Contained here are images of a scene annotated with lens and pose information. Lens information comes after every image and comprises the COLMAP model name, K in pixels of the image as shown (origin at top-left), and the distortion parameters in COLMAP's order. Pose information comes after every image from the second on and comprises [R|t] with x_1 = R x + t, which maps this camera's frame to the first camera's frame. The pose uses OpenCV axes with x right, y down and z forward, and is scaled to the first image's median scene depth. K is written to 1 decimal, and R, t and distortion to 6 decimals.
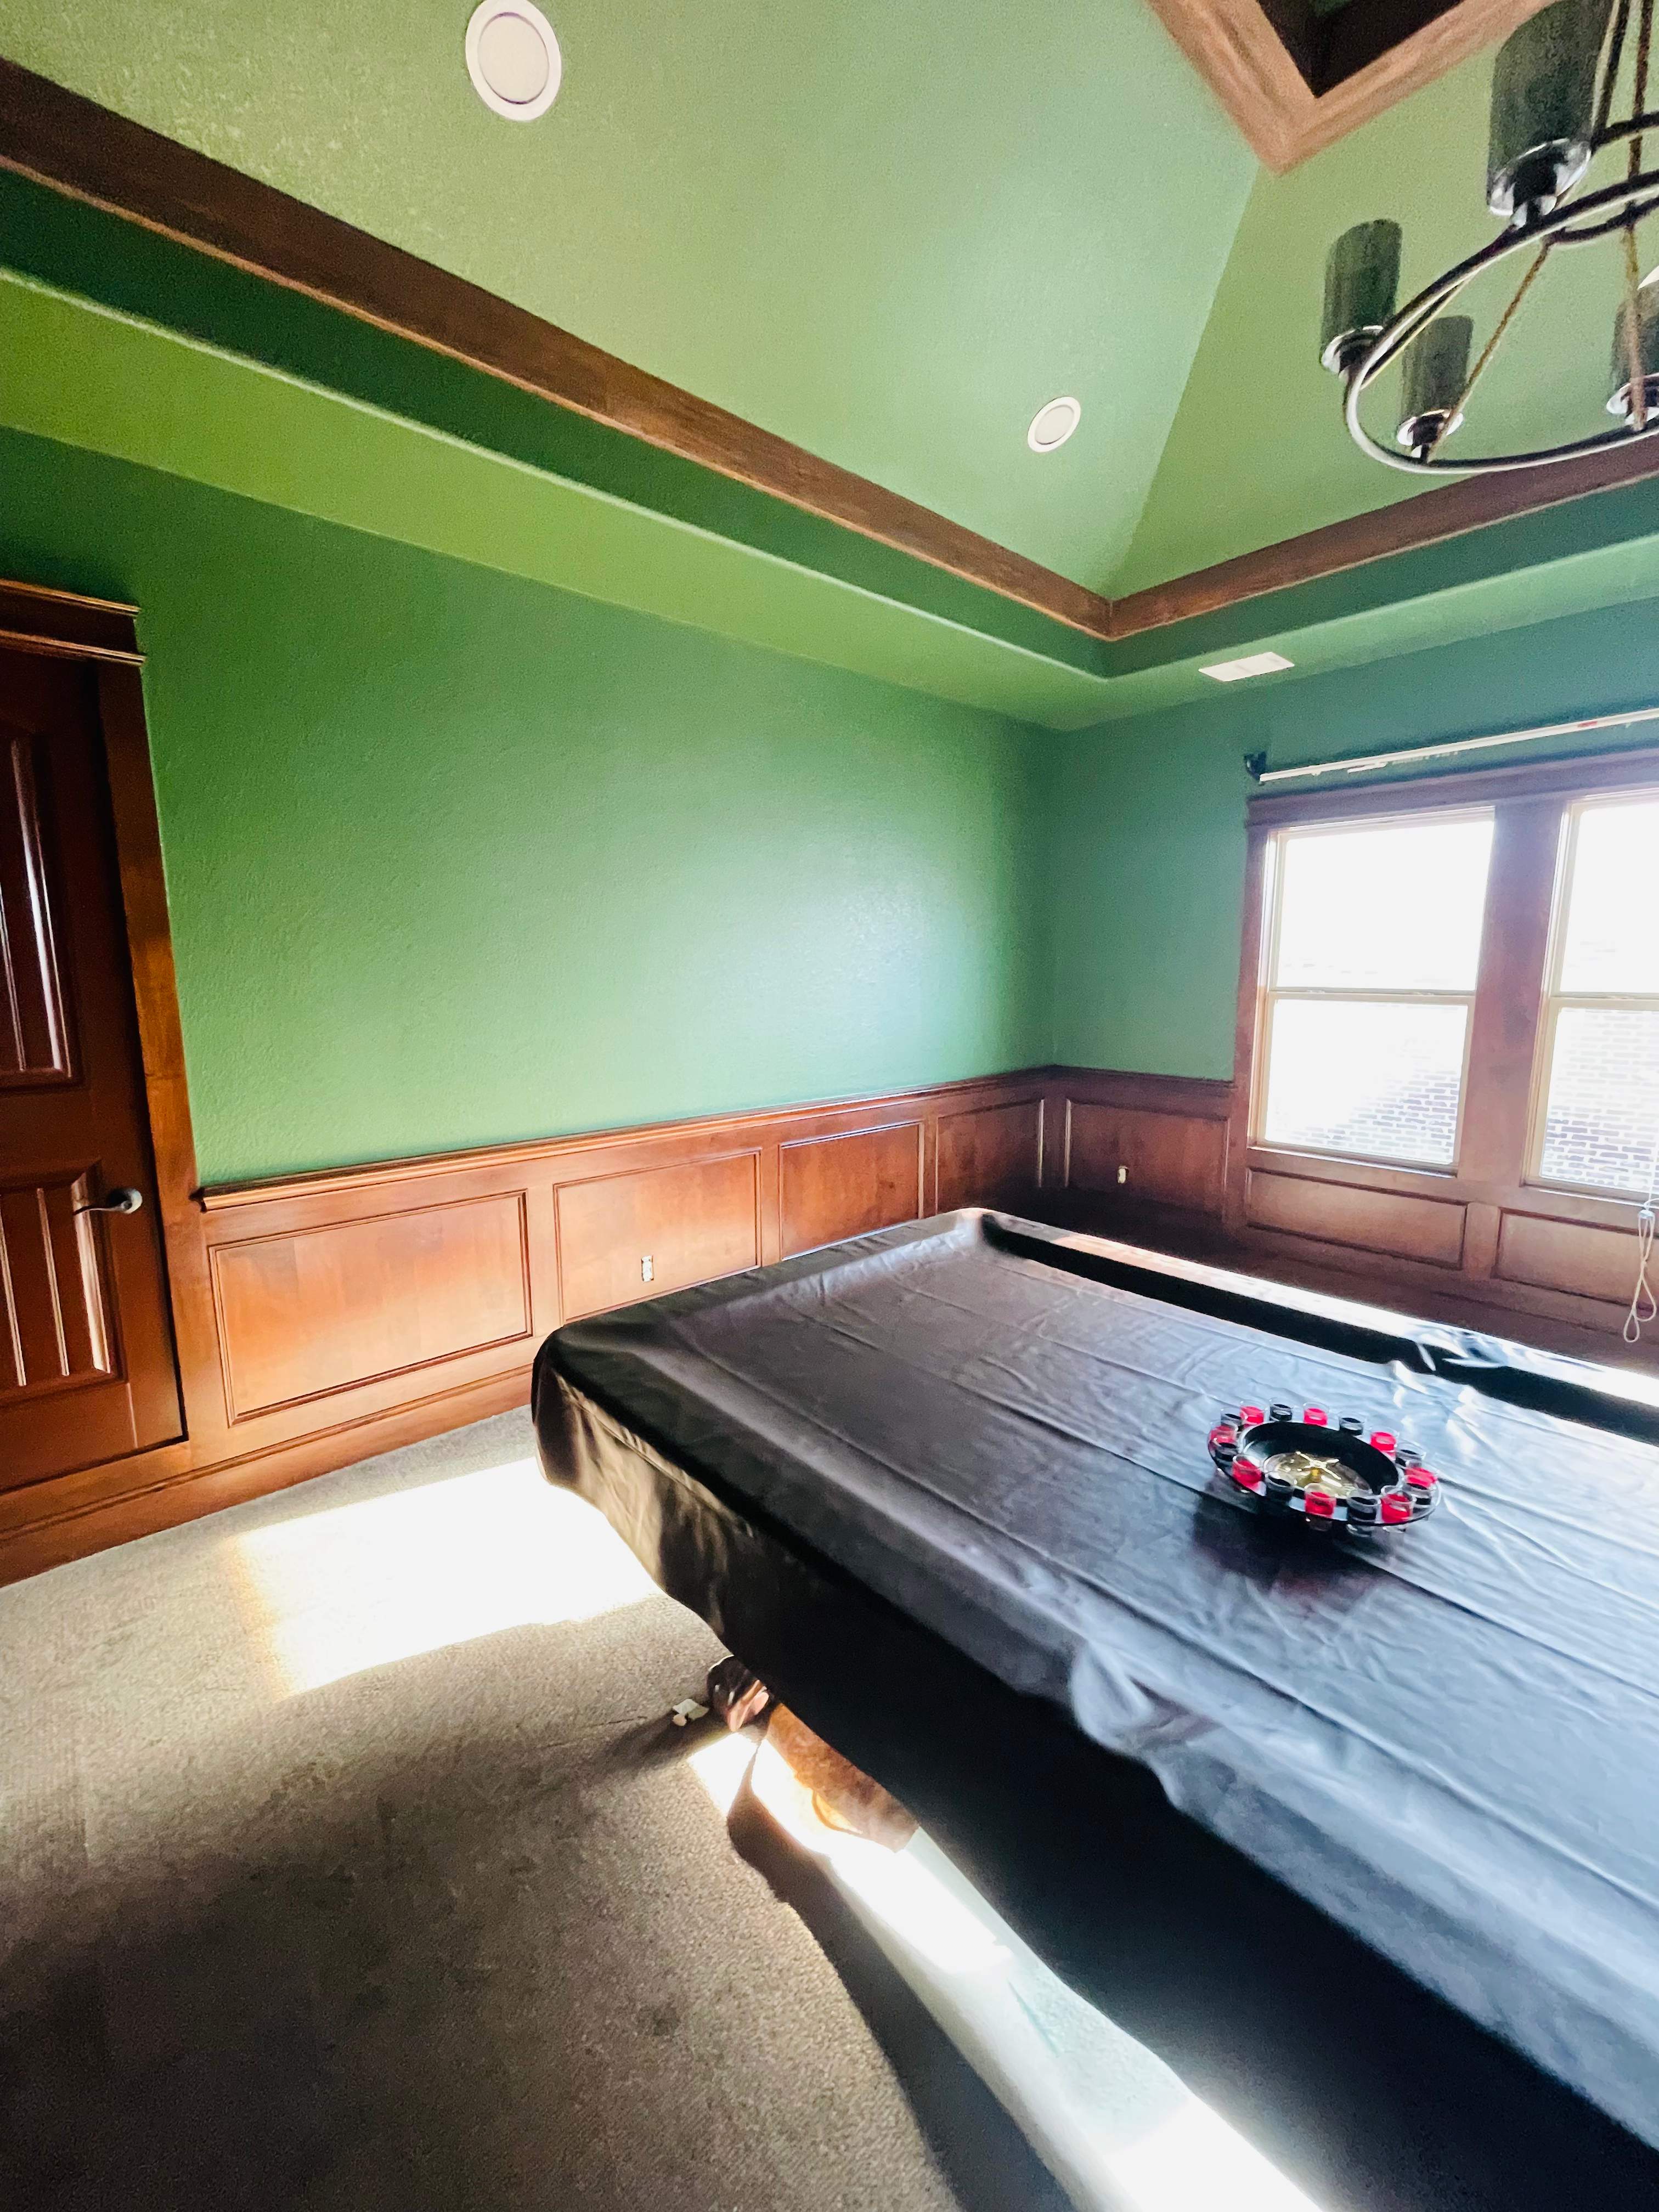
lens RADIAL K [[895.0, 0, 829.2], [0, 895.0, 1098.8], [0, 0, 1]] dist [0.000281, 0.000027]
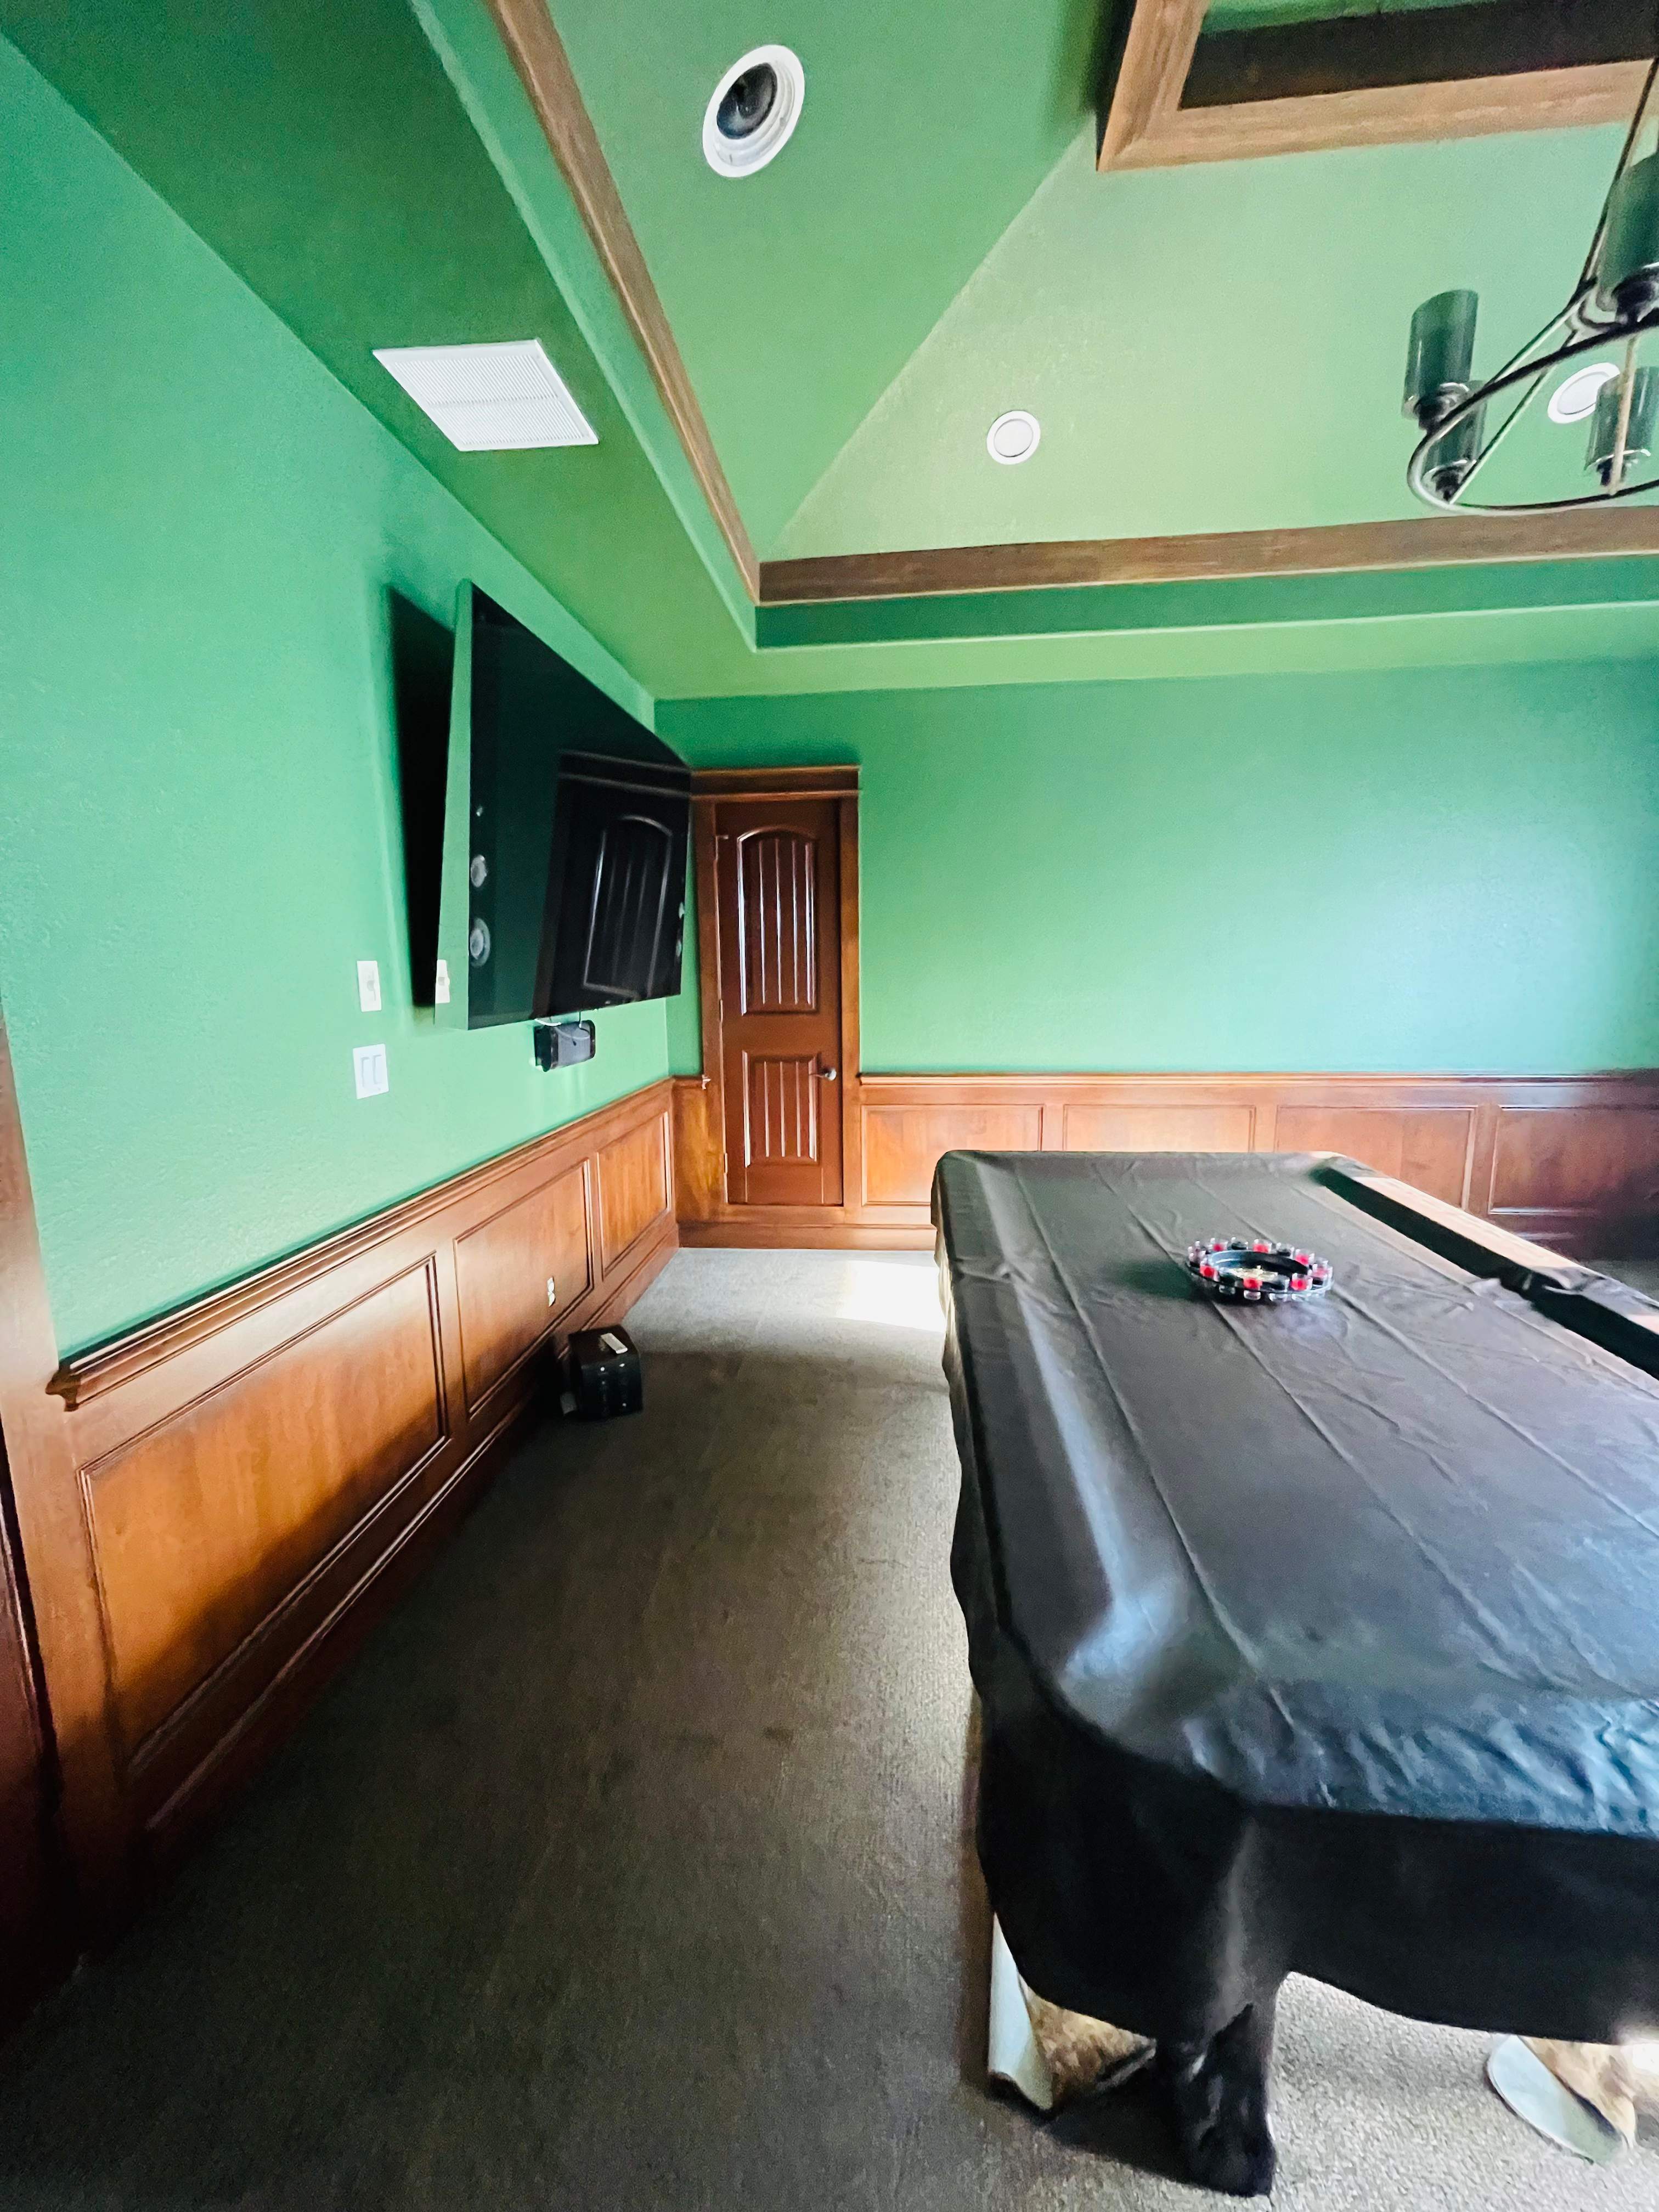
lens RADIAL K [[883.7, 0, 831.5], [0, 883.7, 1098.3], [0, 0, 1]] dist [-0.001470, -0.000538]
pose [[0.680928, 0.110346, -0.723989, 0.619658], [-0.101605, 0.993257, 0.055824, 0.059949], [0.725268, 0.035549, 0.687549, -0.317605]]
